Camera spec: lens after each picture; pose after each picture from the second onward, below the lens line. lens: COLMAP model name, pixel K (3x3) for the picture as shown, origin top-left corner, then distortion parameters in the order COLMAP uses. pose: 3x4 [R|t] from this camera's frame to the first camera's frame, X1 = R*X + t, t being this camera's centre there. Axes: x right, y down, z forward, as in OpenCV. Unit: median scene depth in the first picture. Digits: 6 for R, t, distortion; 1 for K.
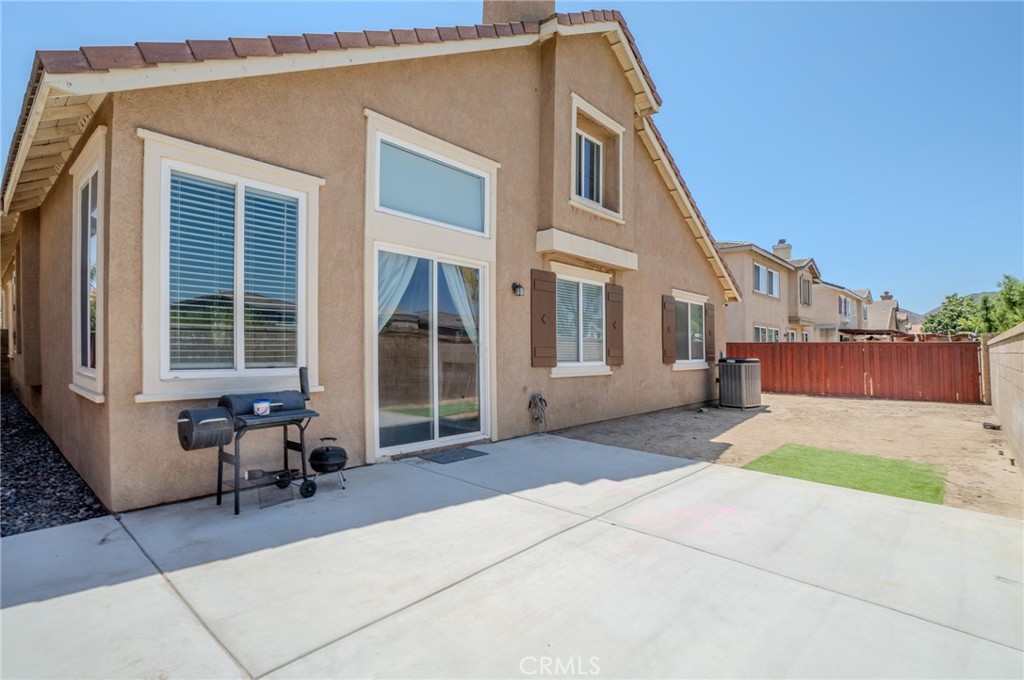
lens RADIAL K [[494.0, 0, 508.0], [0, 494.0, 339.1], [0, 0, 1]] dist [-0.001603, 0.000539]
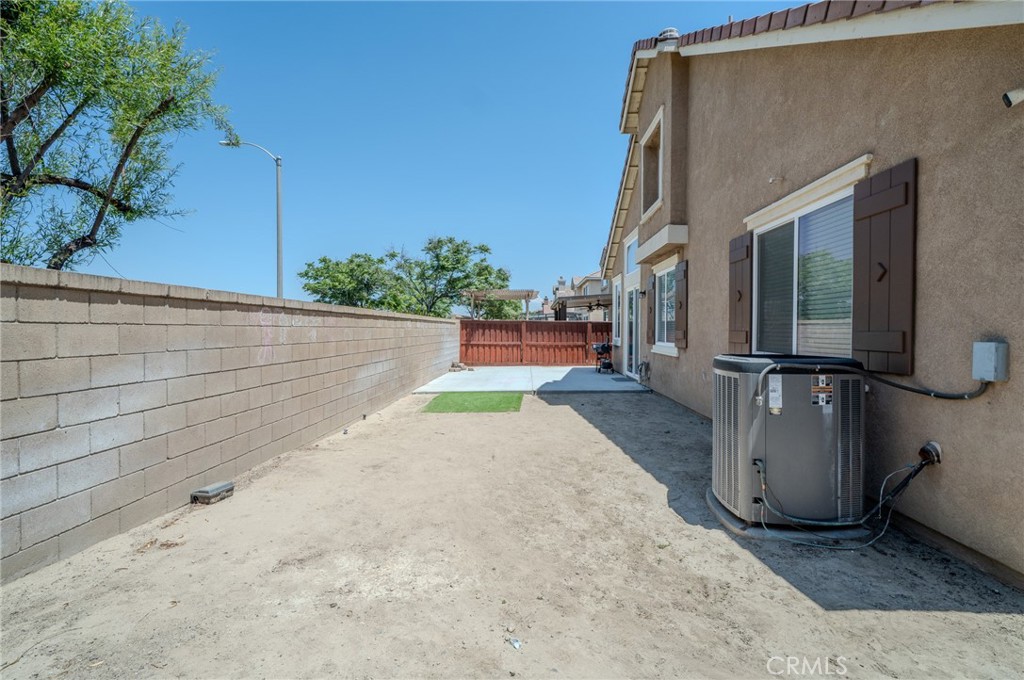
lens RADIAL K [[482.0, 0, 516.0], [0, 482.0, 341.1], [0, 0, 1]] dist [0.006926, -0.000494]
pose [[-0.762305, -0.006994, -0.647180, 1.195726], [-0.010978, 0.999937, 0.002125, 0.046738], [0.647124, 0.008725, -0.762334, 1.717797]]
